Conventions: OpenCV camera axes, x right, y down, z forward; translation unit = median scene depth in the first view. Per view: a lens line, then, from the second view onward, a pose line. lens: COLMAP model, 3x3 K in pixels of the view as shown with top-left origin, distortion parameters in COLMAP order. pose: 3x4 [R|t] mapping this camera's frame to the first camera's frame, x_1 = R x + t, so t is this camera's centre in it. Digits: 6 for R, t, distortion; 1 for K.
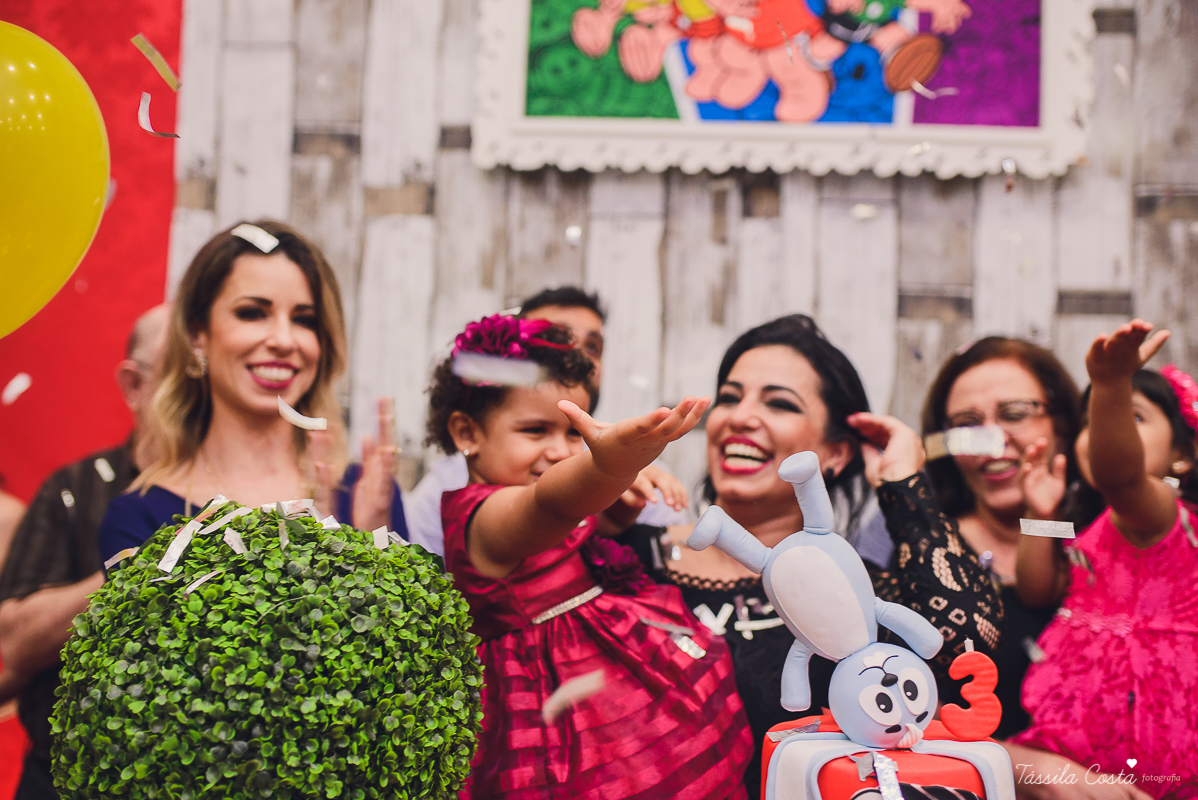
lens RADIAL K [[1164.9, 0, 600.5], [0, 1164.9, 405.7], [0, 0, 1]] dist [-0.031488, 0.000000]
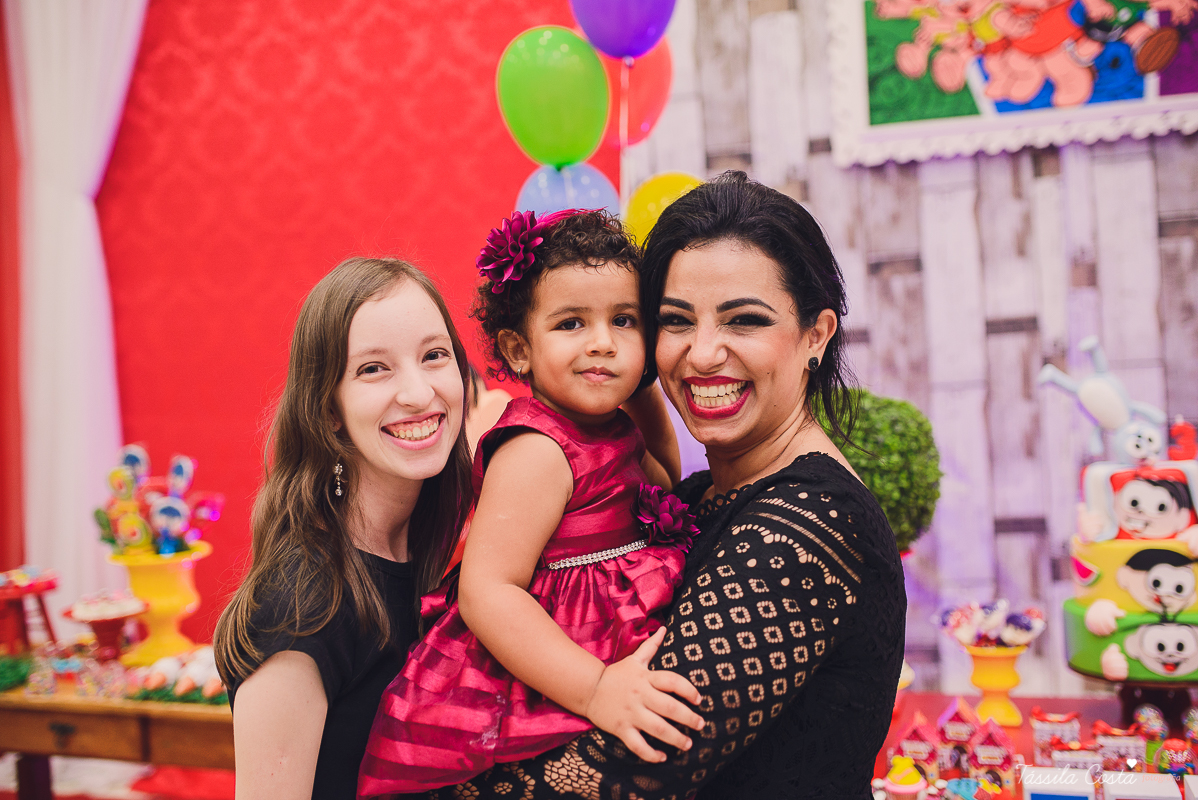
lens RADIAL K [[1164.9, 0, 597.2], [0, 1164.9, 406.5], [0, 0, 1]] dist [-0.031488, 0.000000]
pose [[0.968773, -0.081229, -0.234266, -0.222276], [0.095368, 0.994203, 0.049652, -0.025929], [0.228874, -0.070443, 0.970904, -1.315606]]
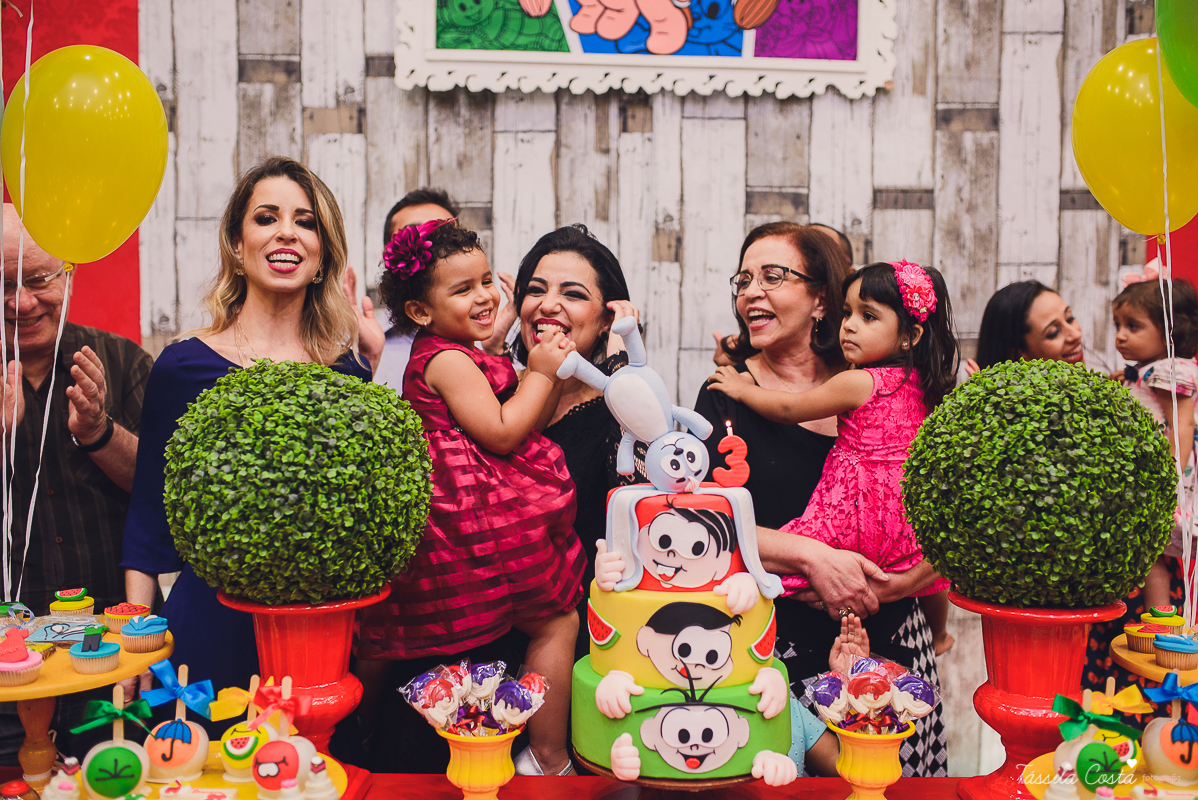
lens RADIAL K [[1164.9, 0, 601.8], [0, 1164.9, 400.2], [0, 0, 1]] dist [-0.031488, 0.000000]
pose [[0.997062, -0.028509, 0.071097, 0.020541], [0.021445, 0.994934, 0.098217, -0.004596], [-0.073537, -0.096404, 0.992622, -0.627969]]
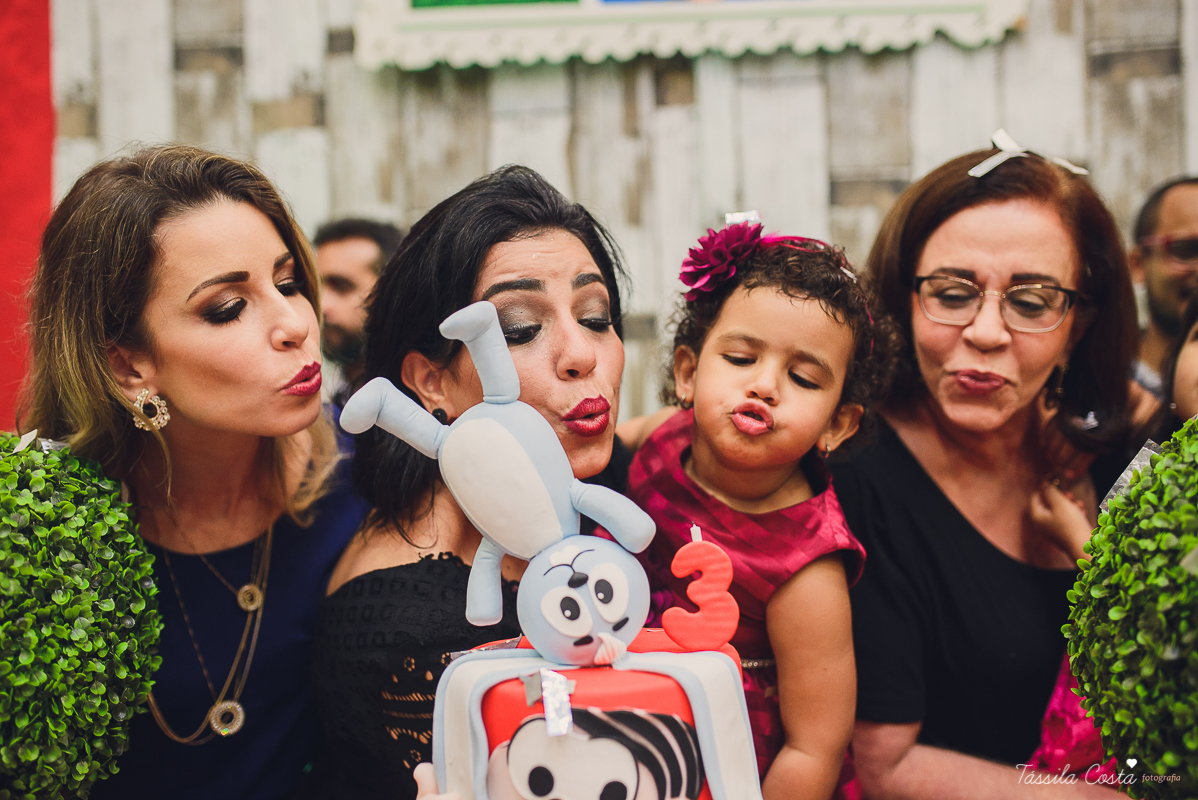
lens RADIAL K [[1164.9, 0, 604.7], [0, 1164.9, 405.7], [0, 0, 1]] dist [-0.031488, 0.000000]
pose [[0.997666, -0.052899, -0.043188, 0.296693], [0.054786, 0.997539, 0.043750, 0.081181], [0.040767, -0.046014, 0.998109, 0.206831]]
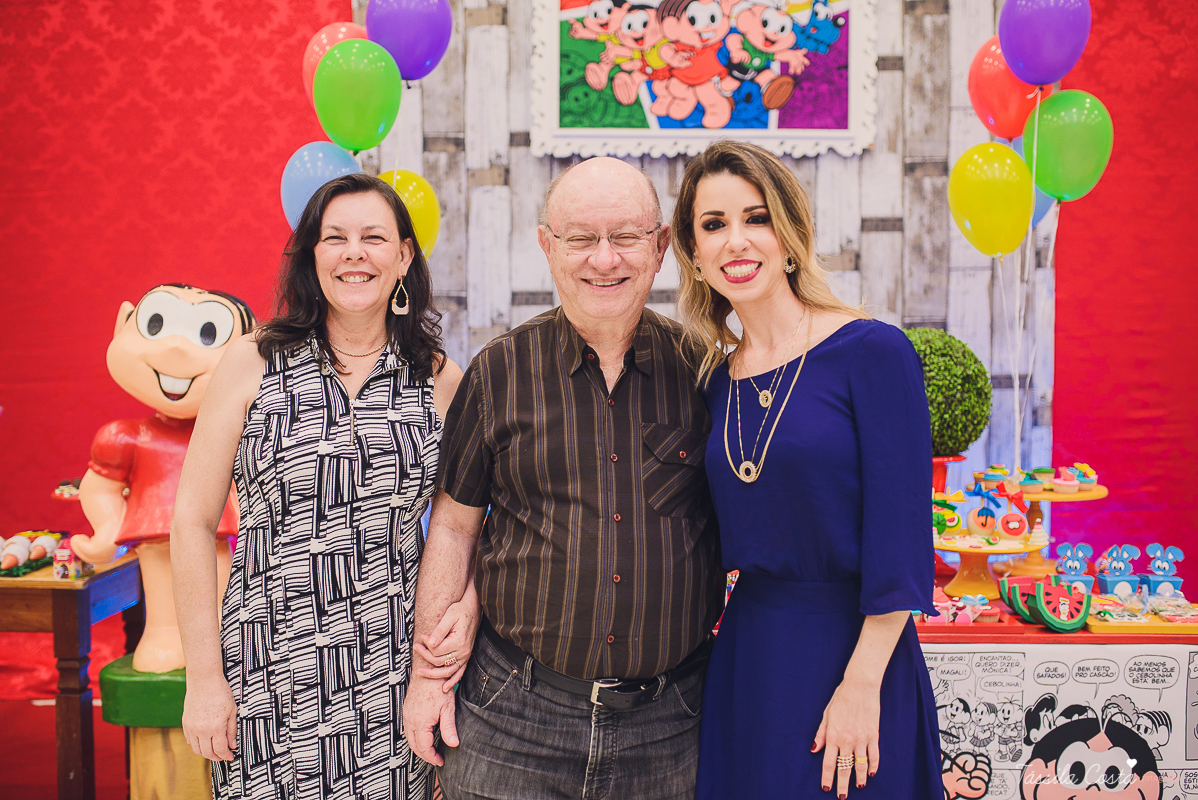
lens RADIAL K [[1164.9, 0, 600.4], [0, 1164.9, 393.2], [0, 0, 1]] dist [-0.031488, 0.000000]
pose [[0.998792, -0.039194, 0.029632, -0.194885], [0.036192, 0.994740, 0.095827, -0.042908], [-0.033232, -0.094639, 0.994957, -2.118488]]
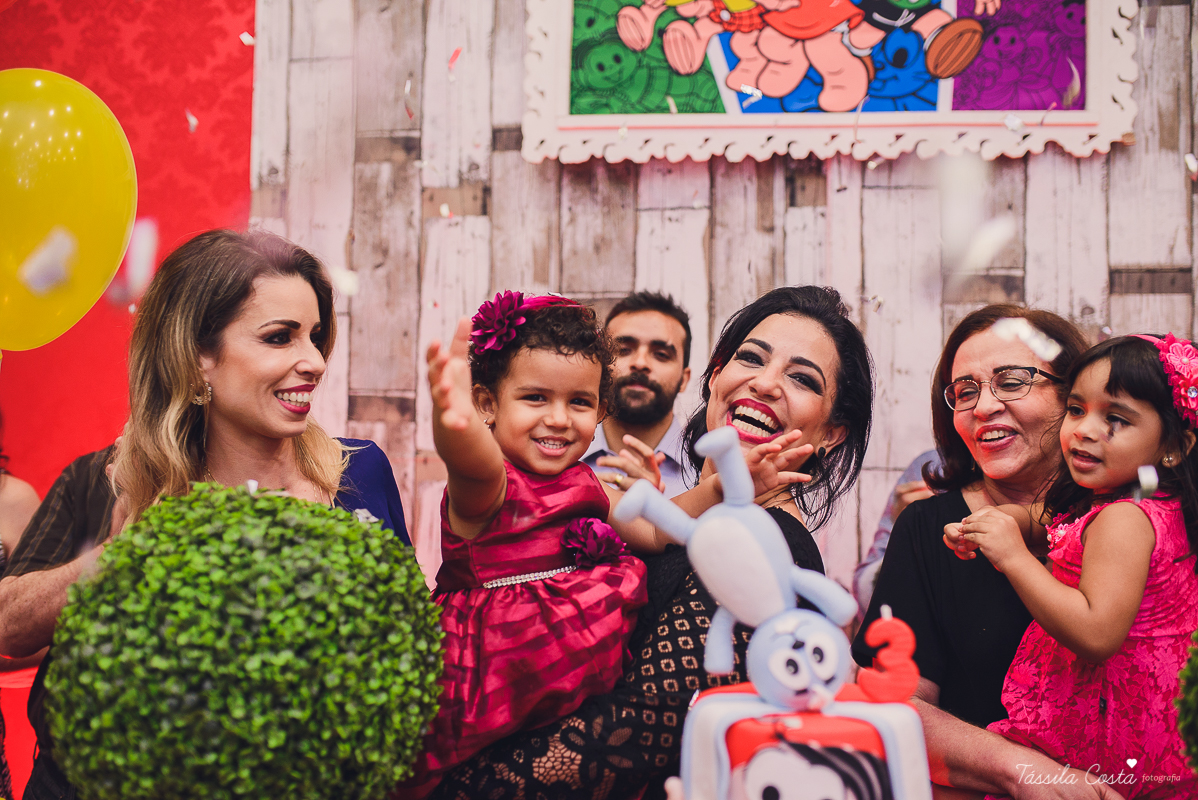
lens RADIAL K [[1164.9, 0, 601.7], [0, 1164.9, 397.1], [0, 0, 1]] dist [-0.031488, 0.000000]
pose [[0.993911, -0.018932, -0.108547, 0.183762], [0.018762, 0.999821, -0.002590, 0.012541], [0.108576, 0.000538, 0.994088, -0.057281]]
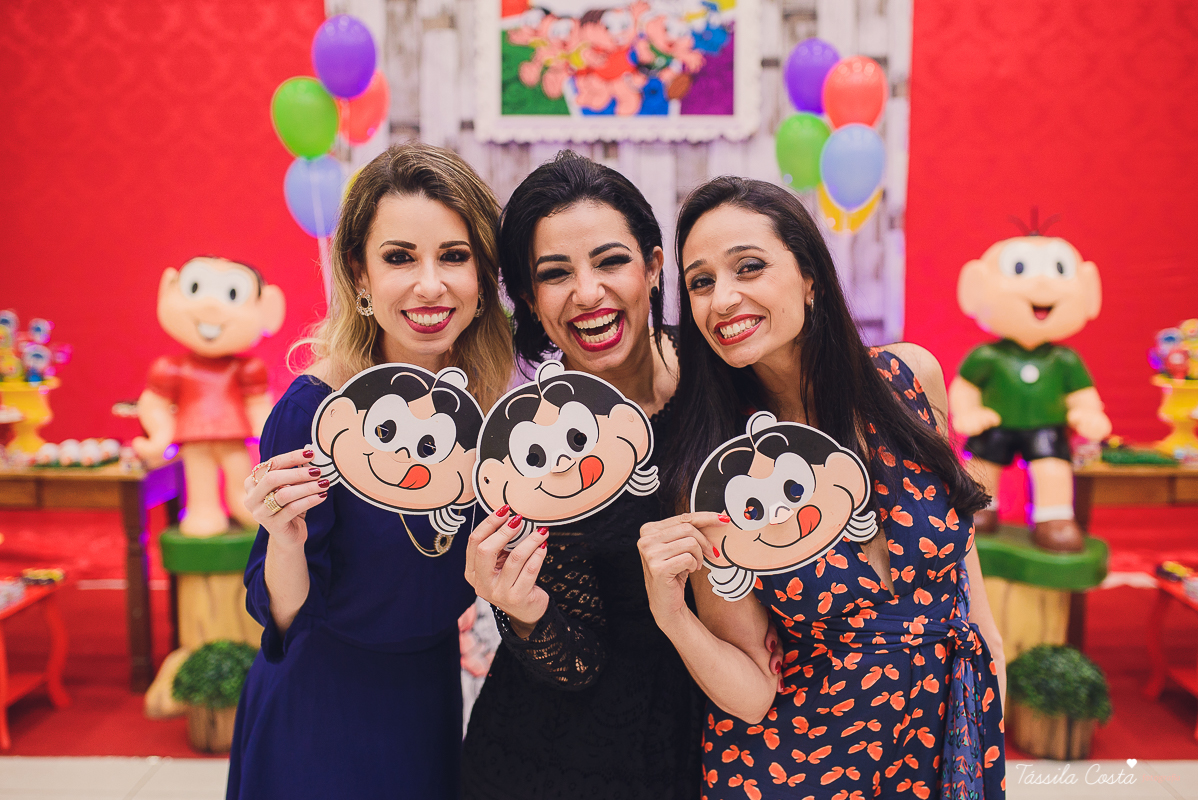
lens RADIAL K [[1164.9, 0, 592.0], [0, 1164.9, 403.6], [0, 0, 1]] dist [-0.031488, 0.000000]
pose [[0.998151, -0.043967, 0.041961, -0.024642], [0.036744, 0.986494, 0.159622, -0.168153], [-0.048412, -0.157785, 0.986286, -3.247906]]
